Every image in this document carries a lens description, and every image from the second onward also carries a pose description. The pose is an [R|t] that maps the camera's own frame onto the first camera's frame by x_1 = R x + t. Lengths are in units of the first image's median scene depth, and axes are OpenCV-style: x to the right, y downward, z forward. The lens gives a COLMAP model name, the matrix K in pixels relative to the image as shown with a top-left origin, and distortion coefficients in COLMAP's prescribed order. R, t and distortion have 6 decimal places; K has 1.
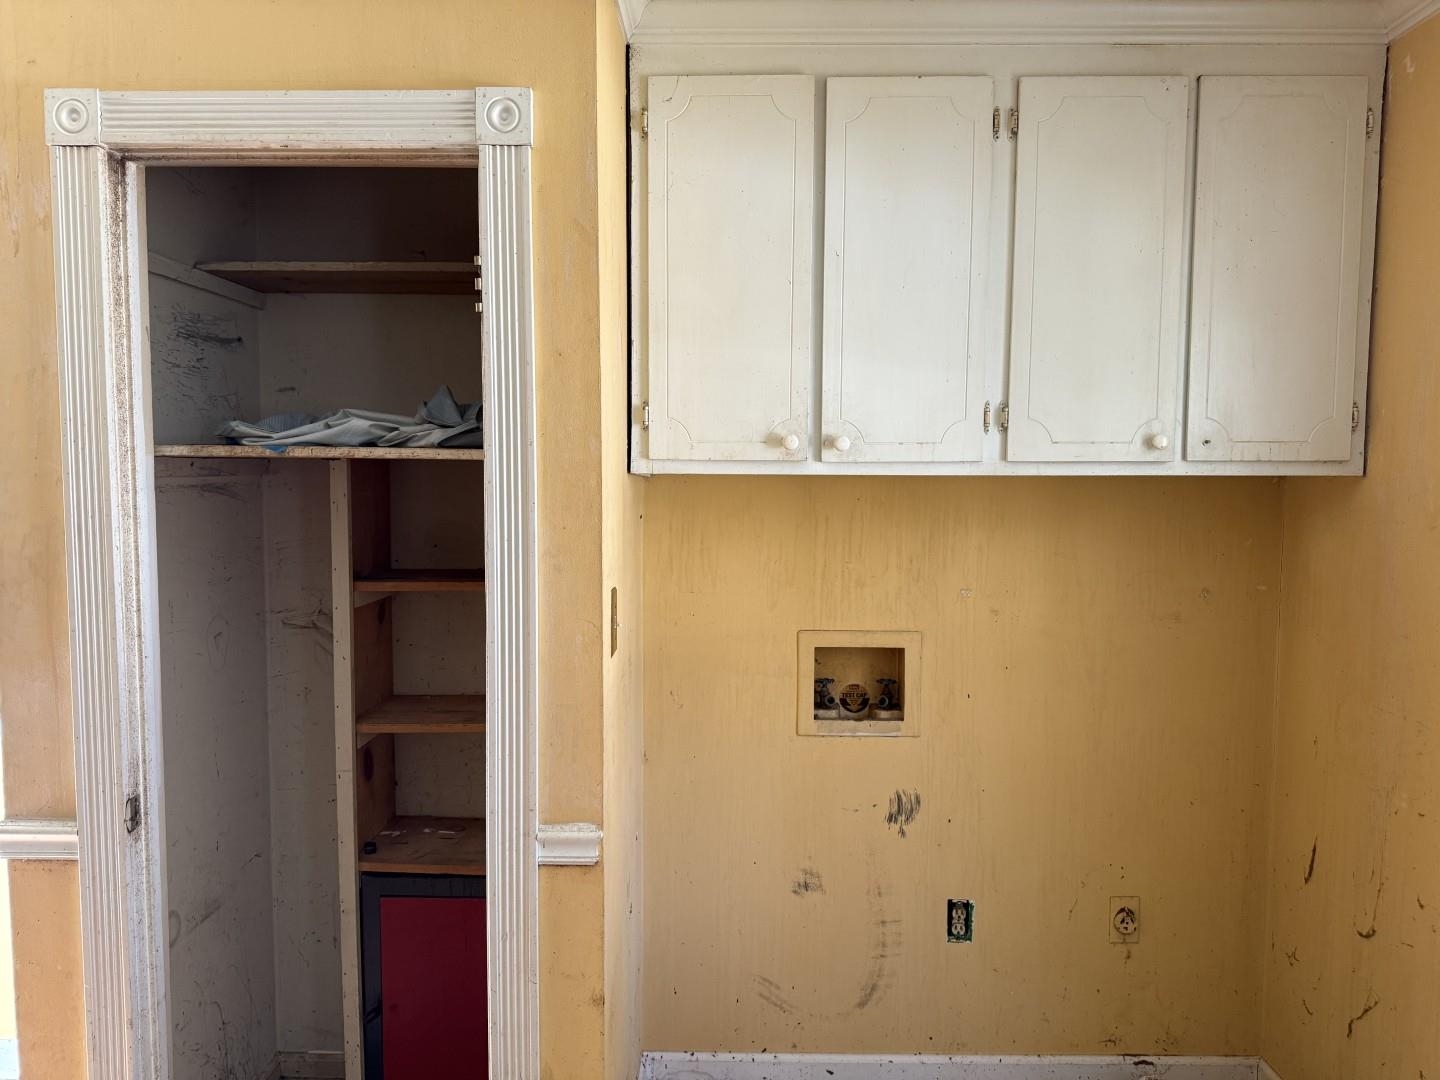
lens RADIAL K [[1006.1, 0, 707.9], [0, 1006.1, 534.5], [0, 0, 1]] dist [0.058773, -0.068992]
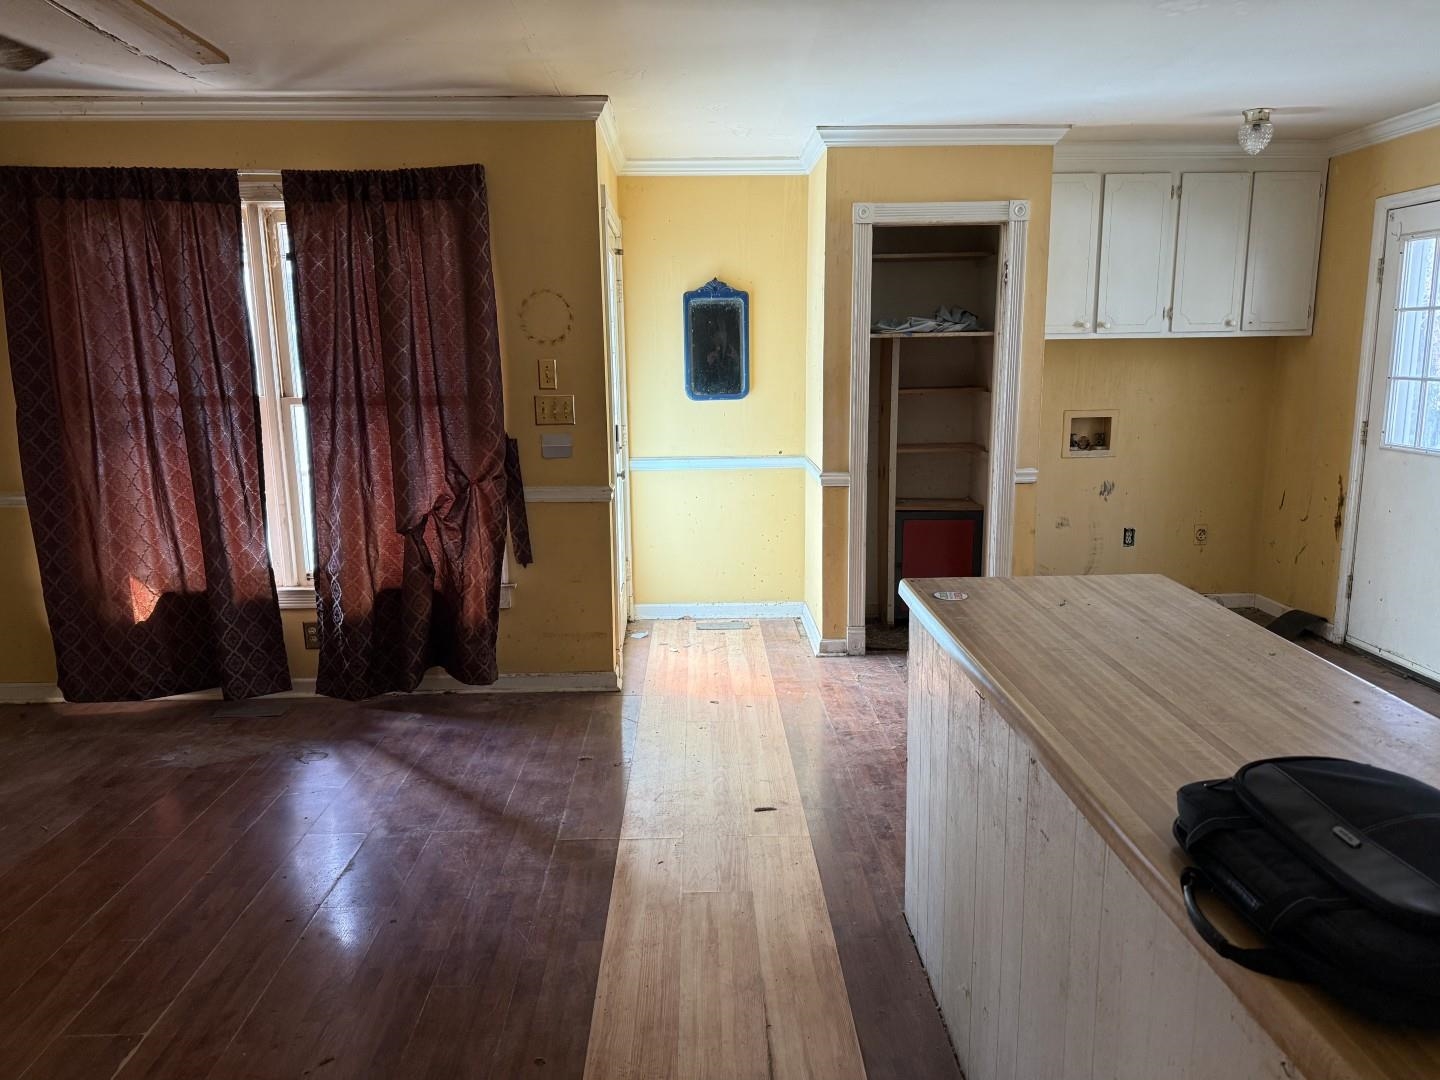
lens RADIAL K [[1006.1, 0, 709.1], [0, 1006.1, 535.7], [0, 0, 1]] dist [0.058773, -0.068992]
pose [[0.998902, -0.026516, 0.038612, -0.933978], [0.021653, 0.992378, 0.121313, 0.093561], [-0.041534, -0.120344, 0.991863, -1.461971]]
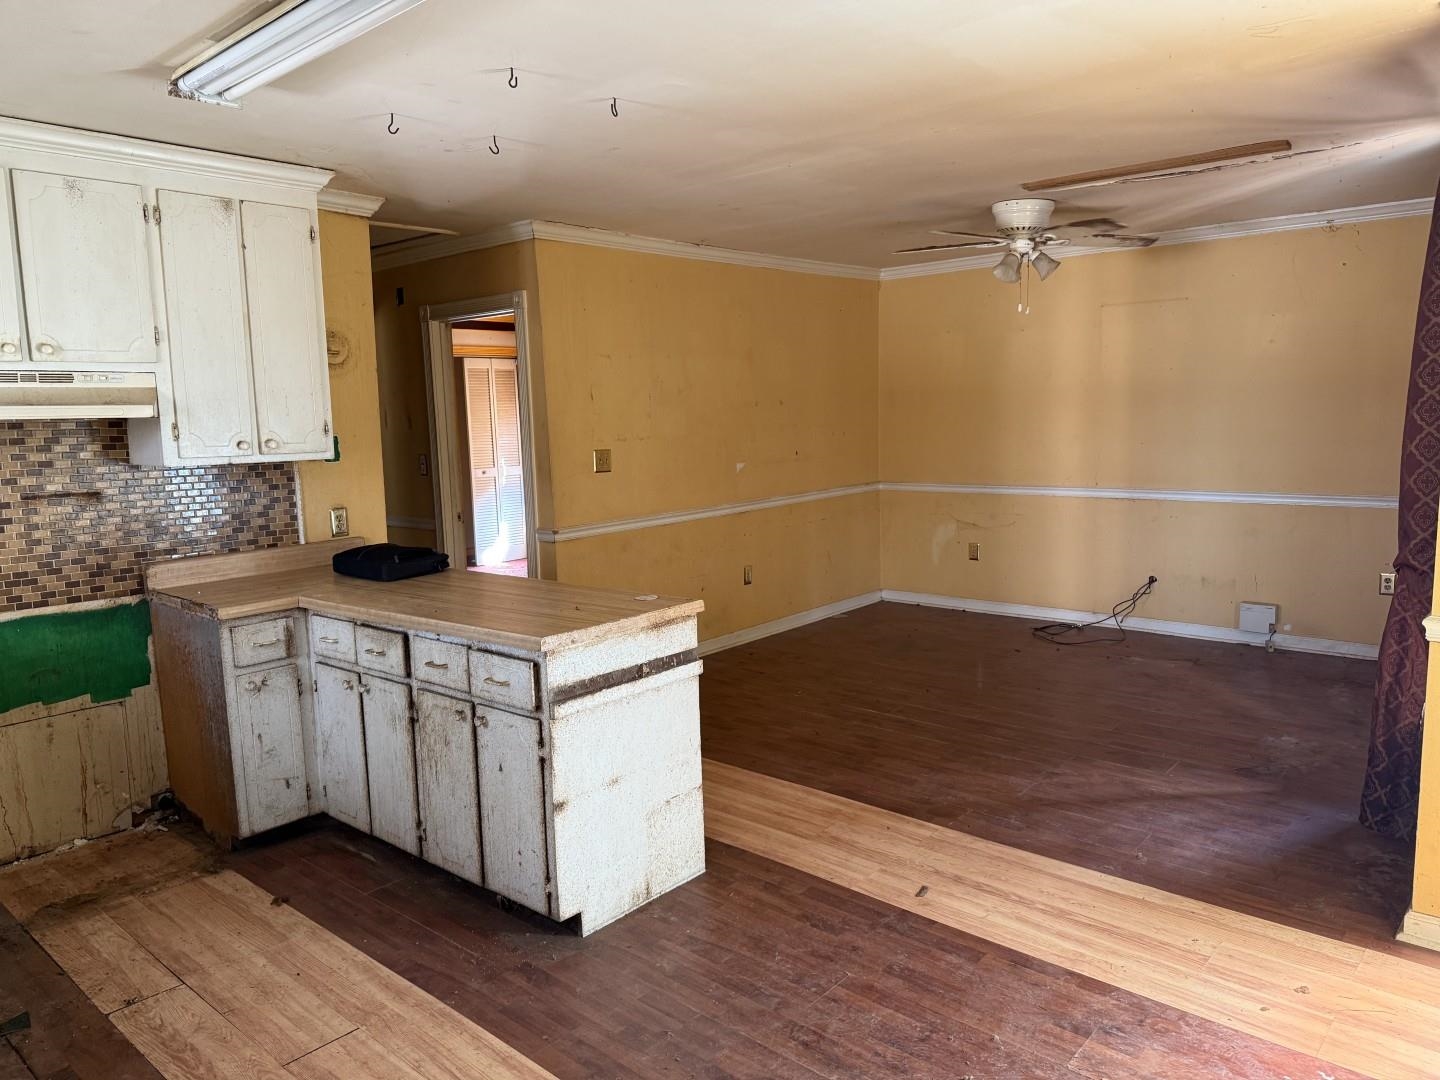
lens RADIAL K [[1006.1, 0, 724.3], [0, 1006.1, 545.0], [0, 0, 1]] dist [0.058773, -0.068992]
pose [[-0.642330, 0.116460, -0.757528, 0.488023], [-0.022883, 0.985033, 0.170839, -0.050804], [0.766087, 0.127070, -0.630051, 0.718458]]
